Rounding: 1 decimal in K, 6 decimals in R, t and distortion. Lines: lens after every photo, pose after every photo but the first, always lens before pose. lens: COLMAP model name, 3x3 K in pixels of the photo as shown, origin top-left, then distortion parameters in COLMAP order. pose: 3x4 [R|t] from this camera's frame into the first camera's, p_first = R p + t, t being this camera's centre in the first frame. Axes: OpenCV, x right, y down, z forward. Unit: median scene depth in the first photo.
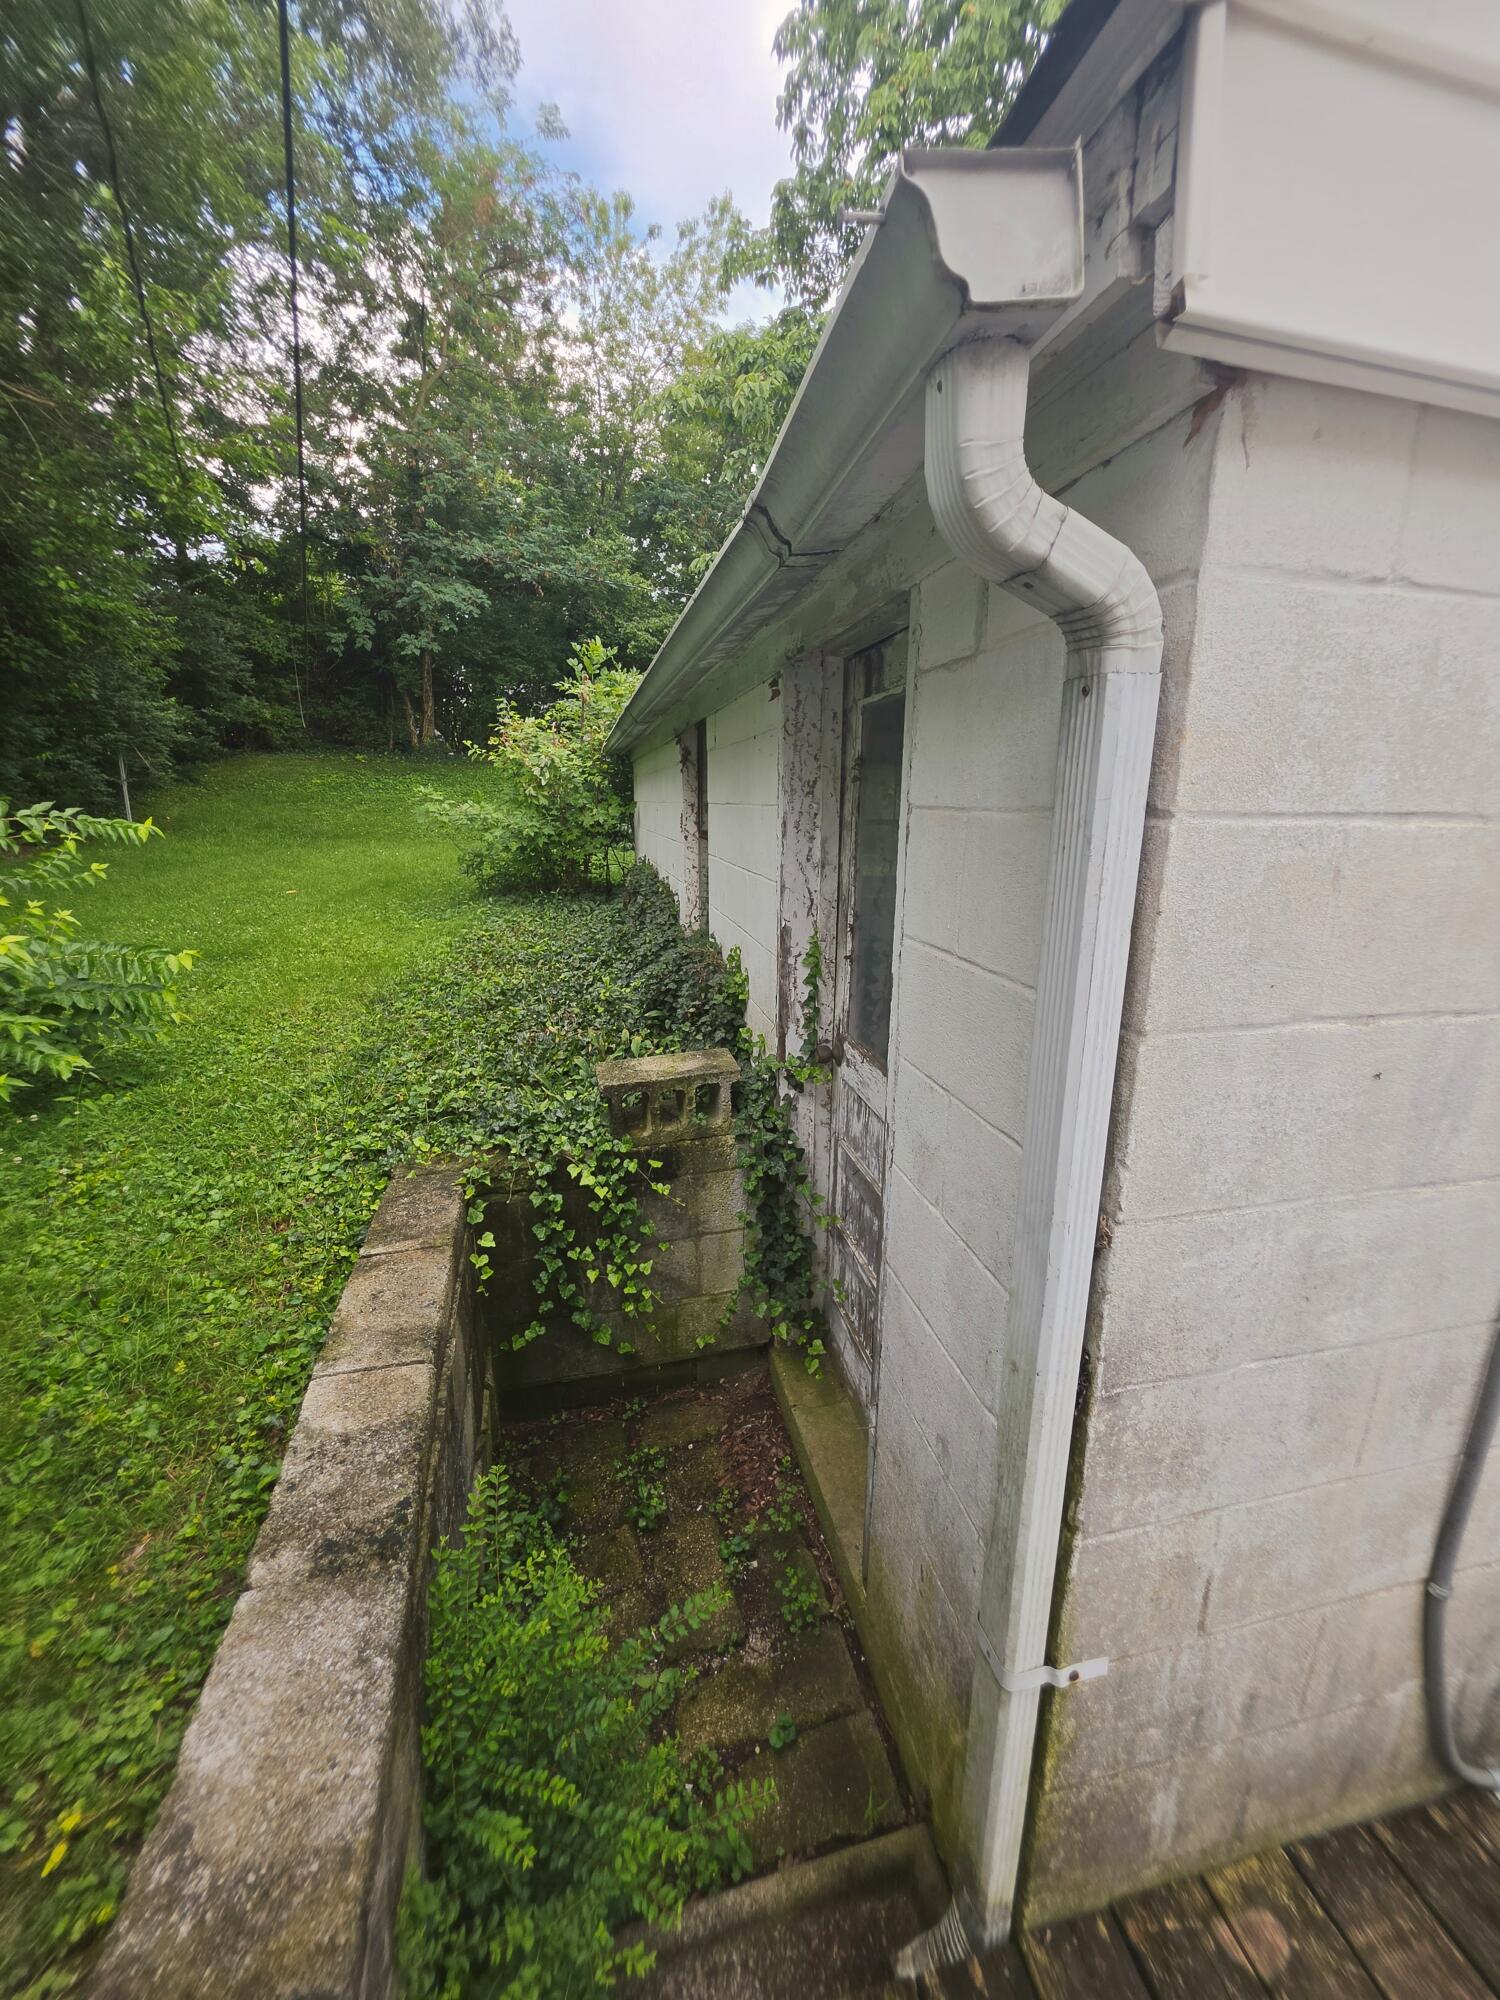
lens RADIAL K [[806.0, 0, 756.6], [0, 806.0, 997.8], [0, 0, 1]] dist [-0.005069, 0.000197]
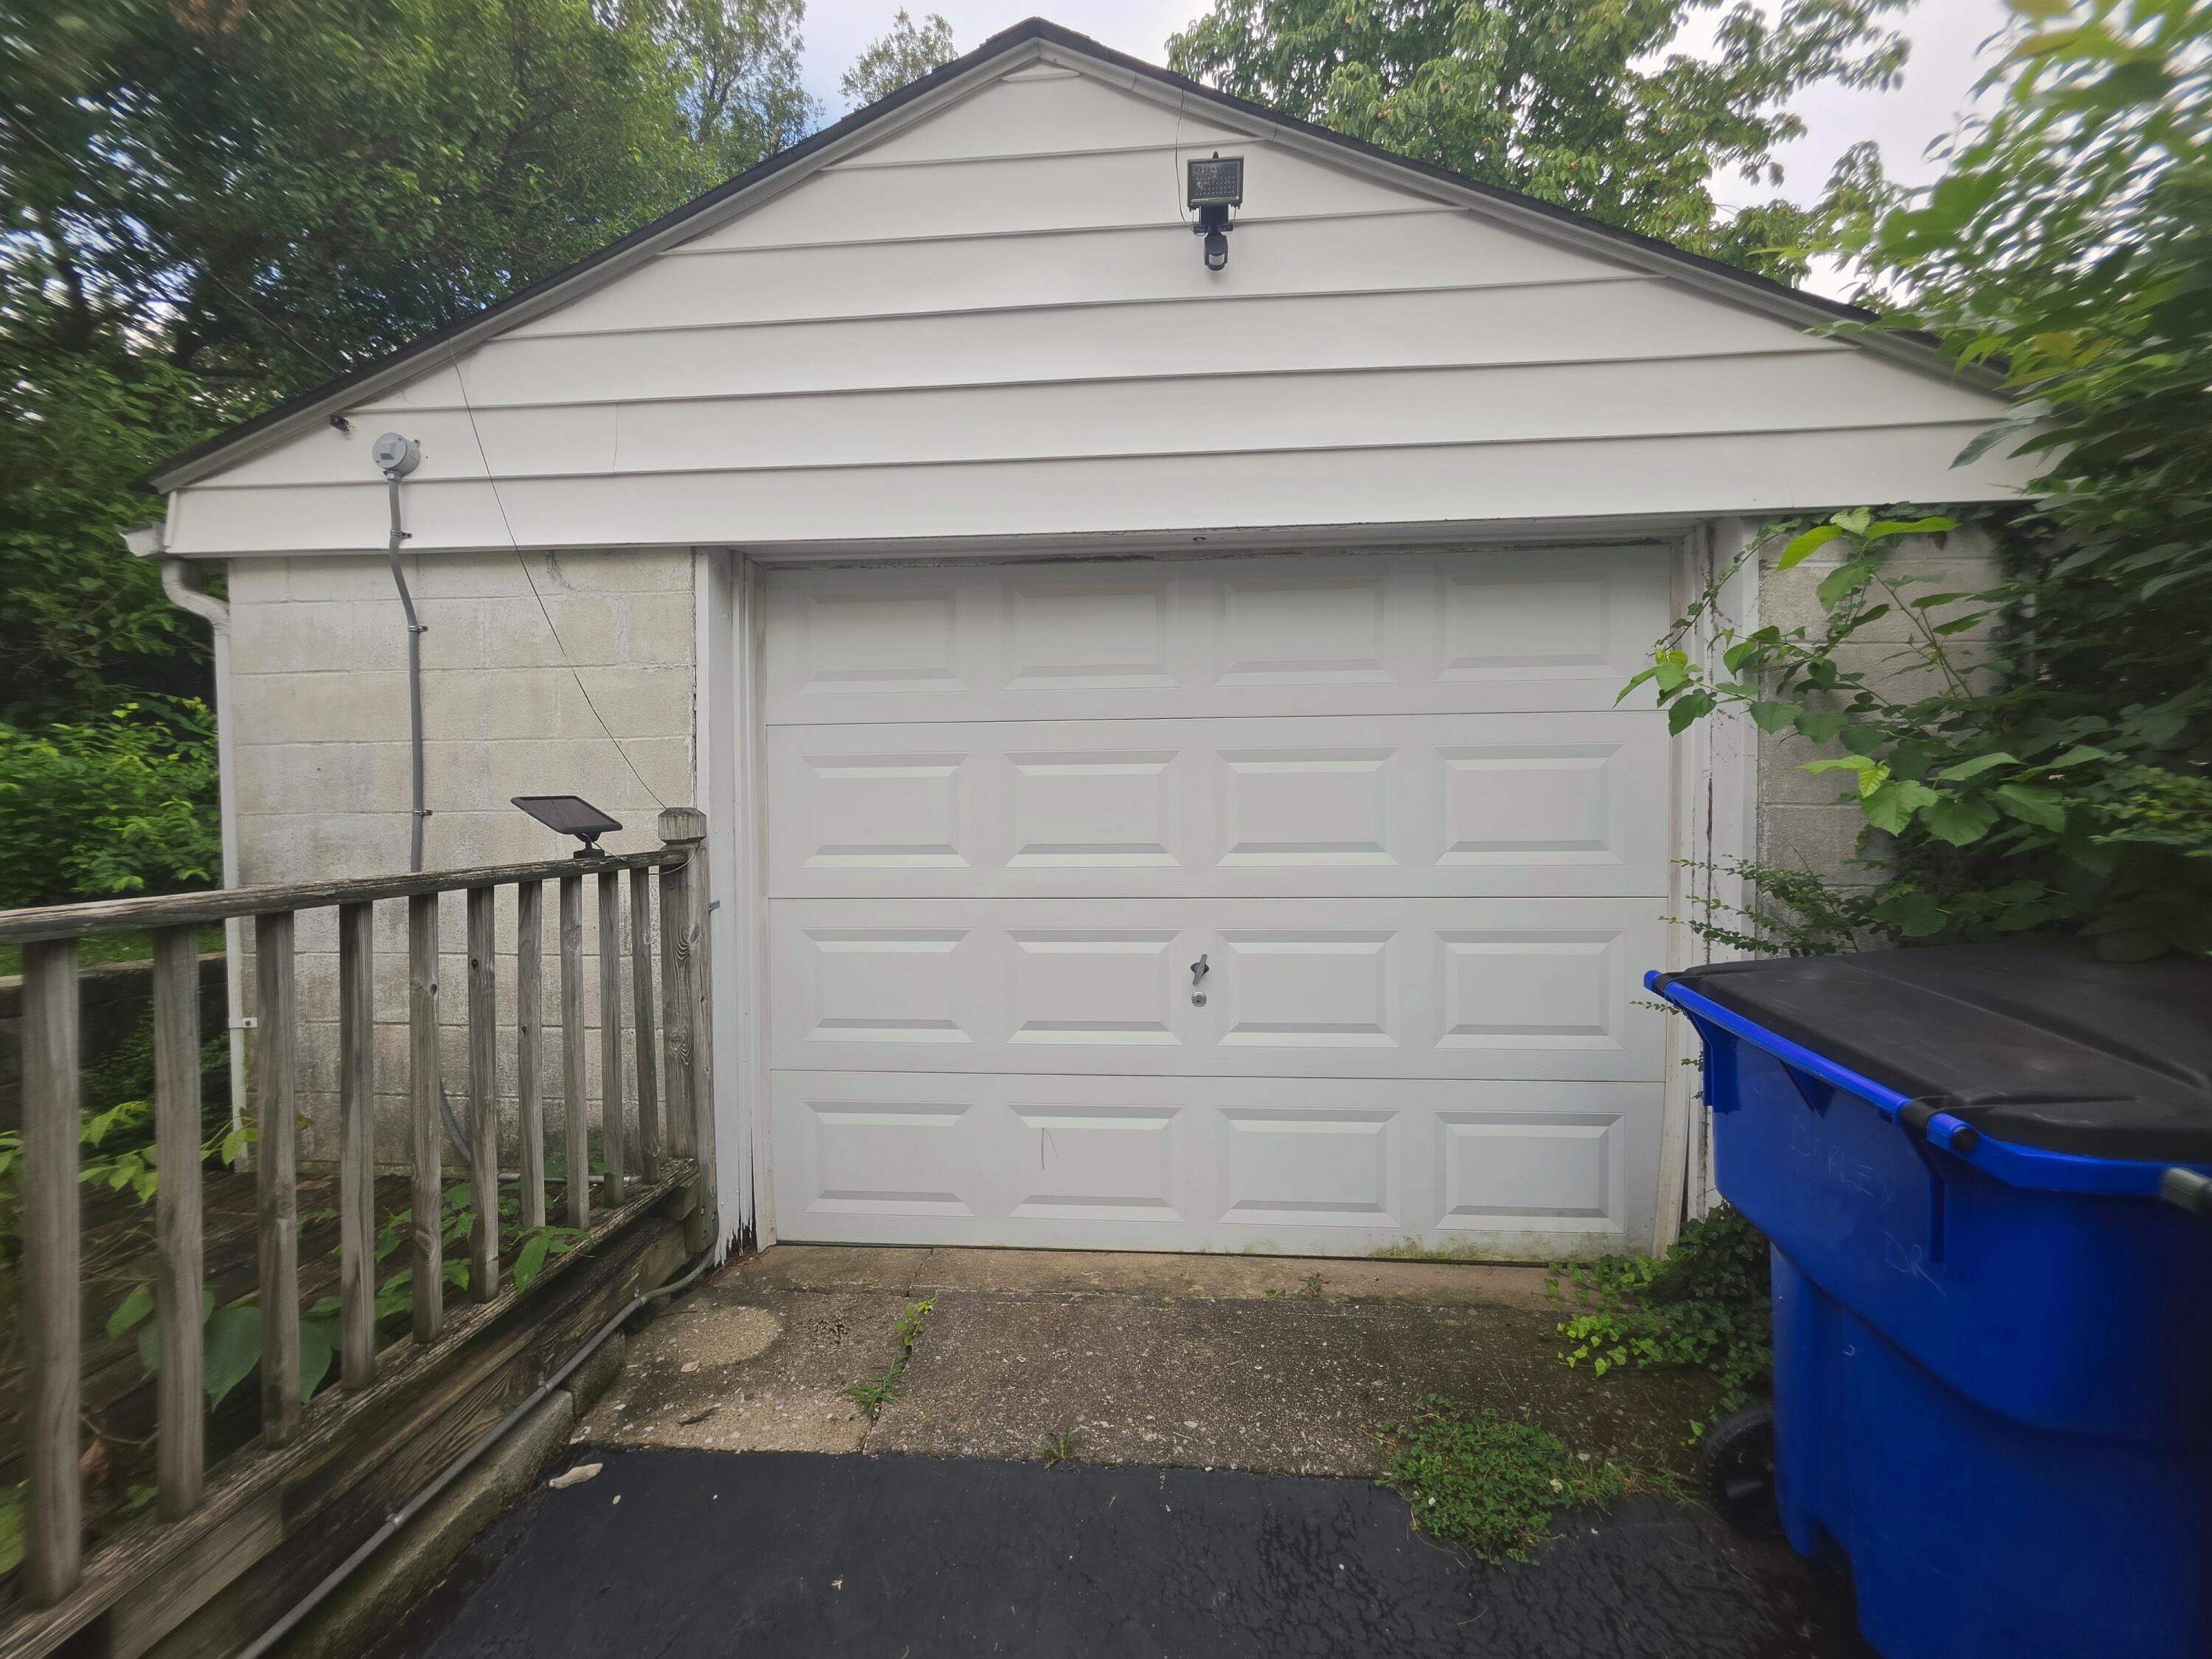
lens RADIAL K [[888.1, 0, 1101.8], [0, 888.1, 822.7], [0, 0, 1]] dist [-0.004268, 0.000347]
pose [[0.950379, -0.023413, -0.310212, 1.279269], [-0.048102, 0.974112, -0.220890, 0.251110], [0.307353, 0.224851, 0.924649, -0.280833]]
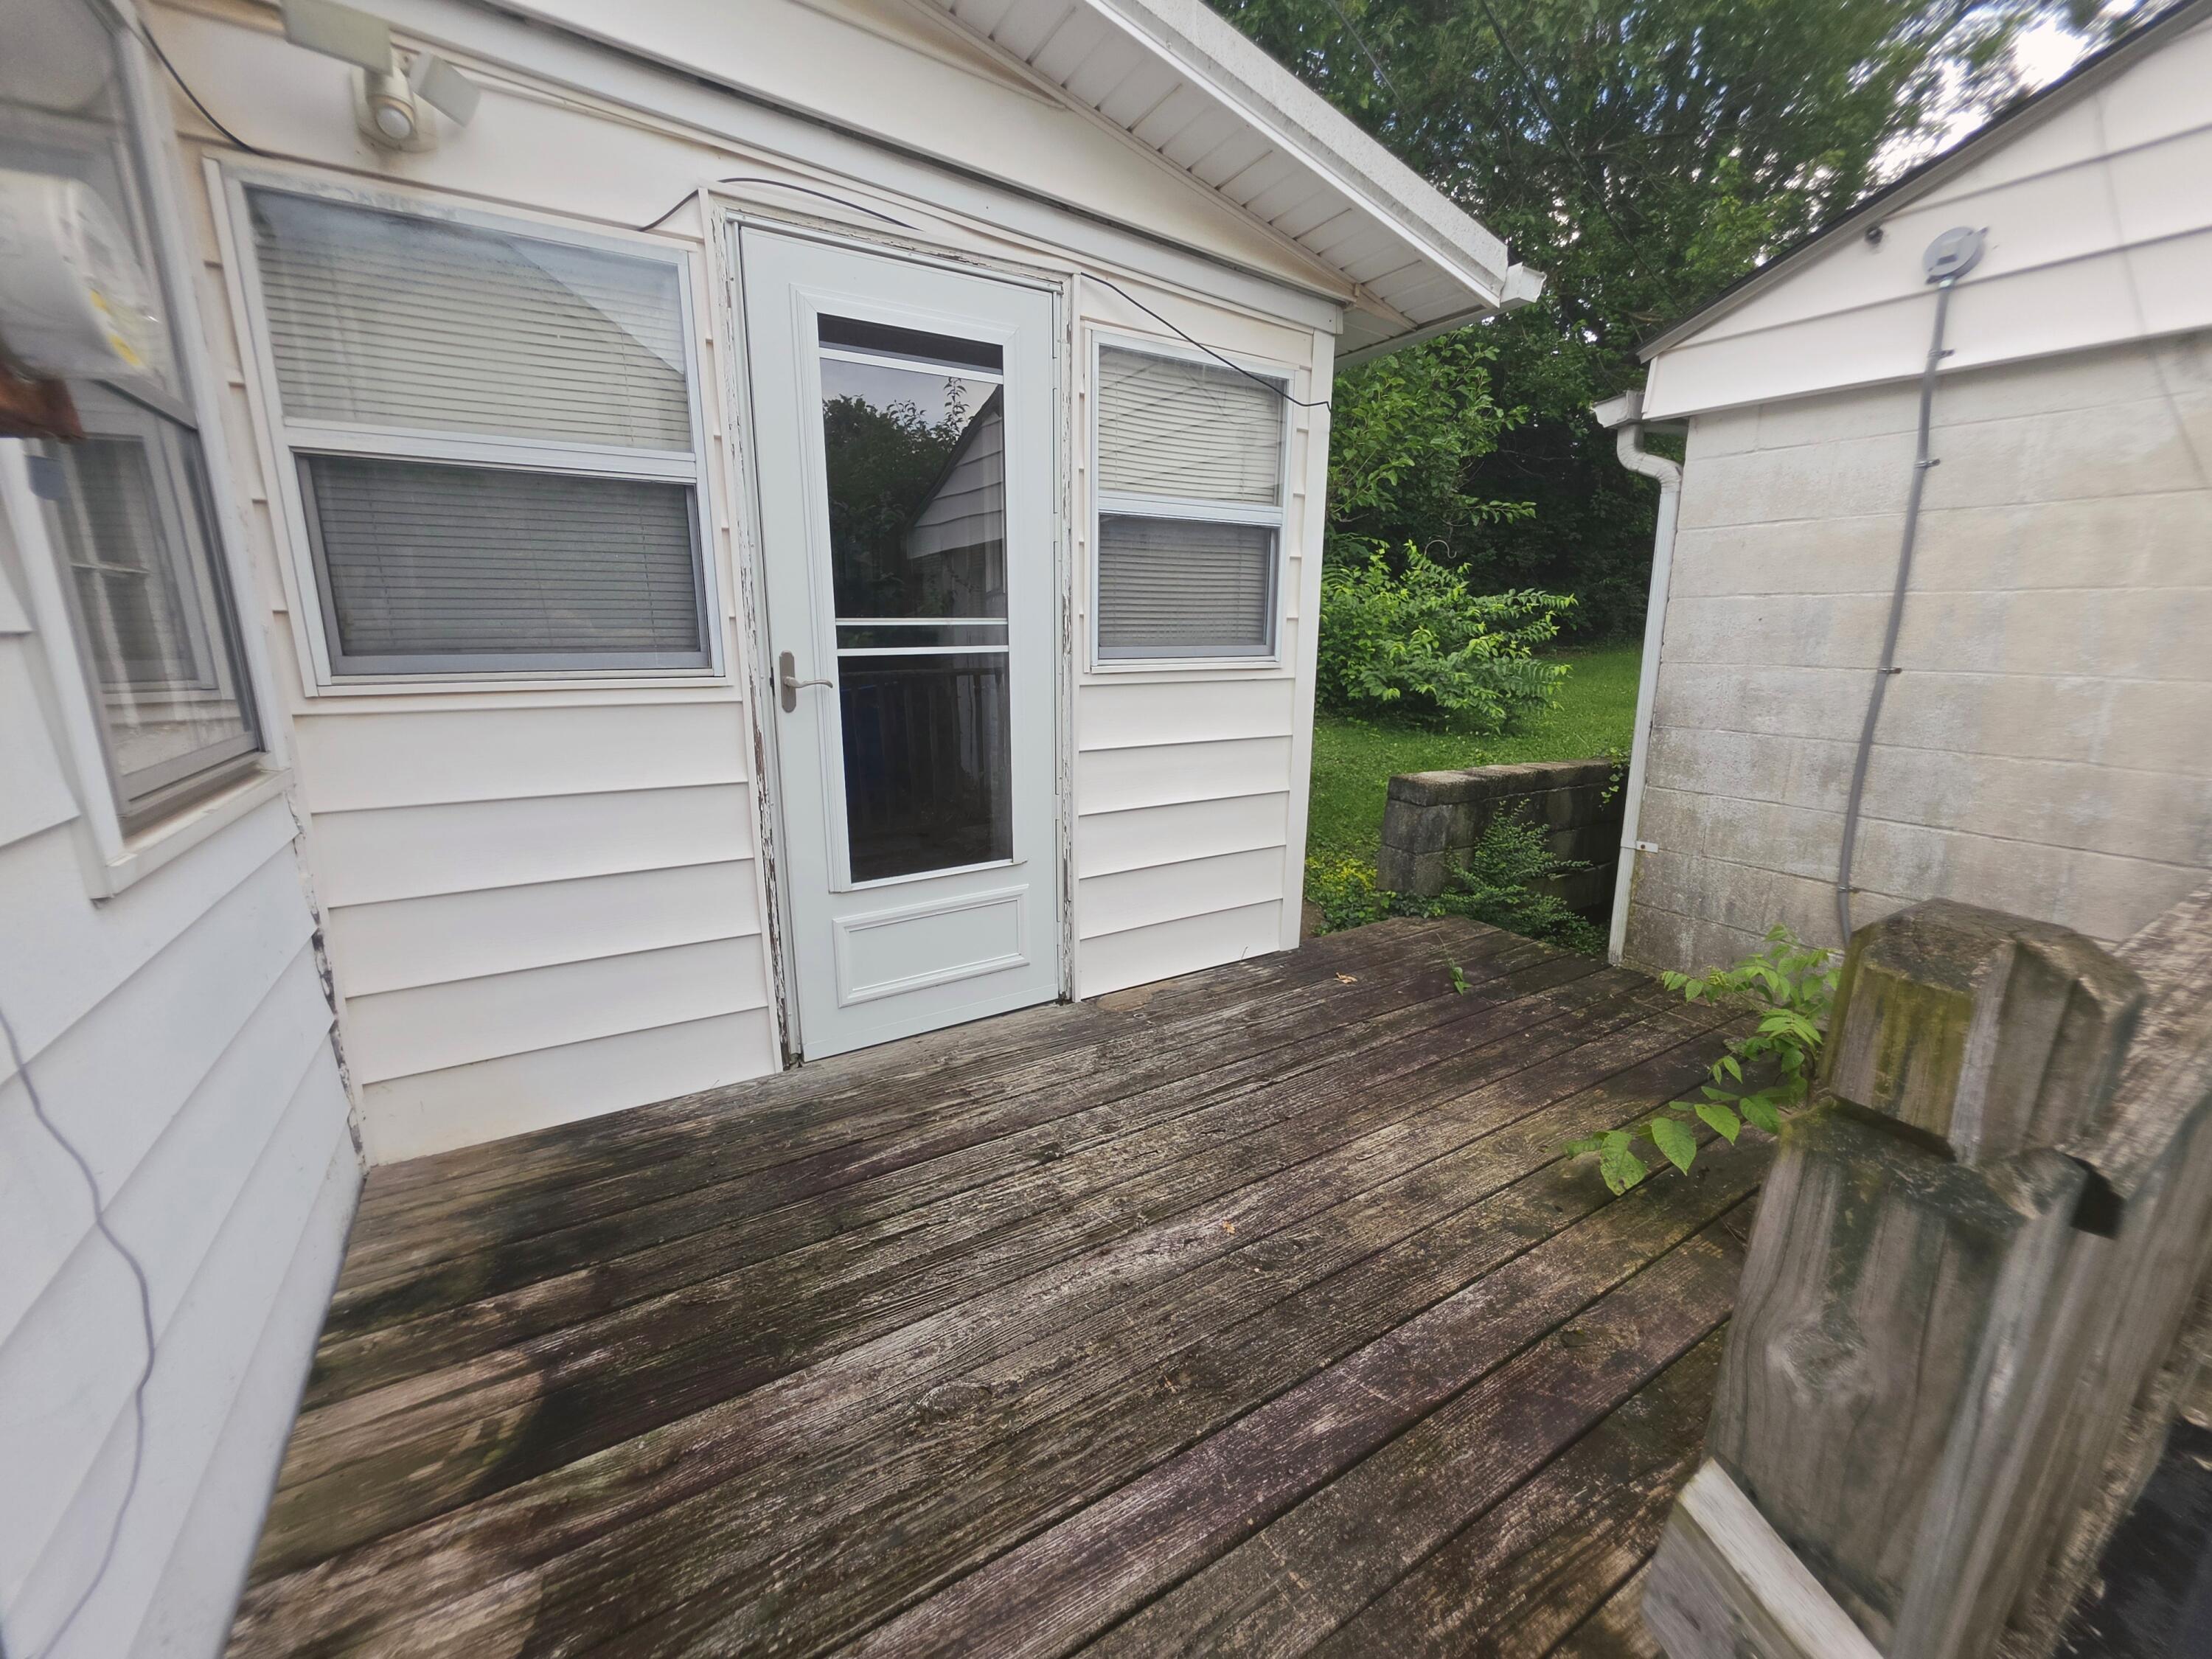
lens RADIAL K [[888.1, 0, 1101.8], [0, 888.1, 822.7], [0, 0, 1]] dist [-0.004268, 0.000347]
pose [[0.318278, 0.190350, -0.928691, 0.916447], [-0.220896, 0.967559, 0.122612, 0.279372], [0.921903, 0.166119, 0.350000, -0.631698]]
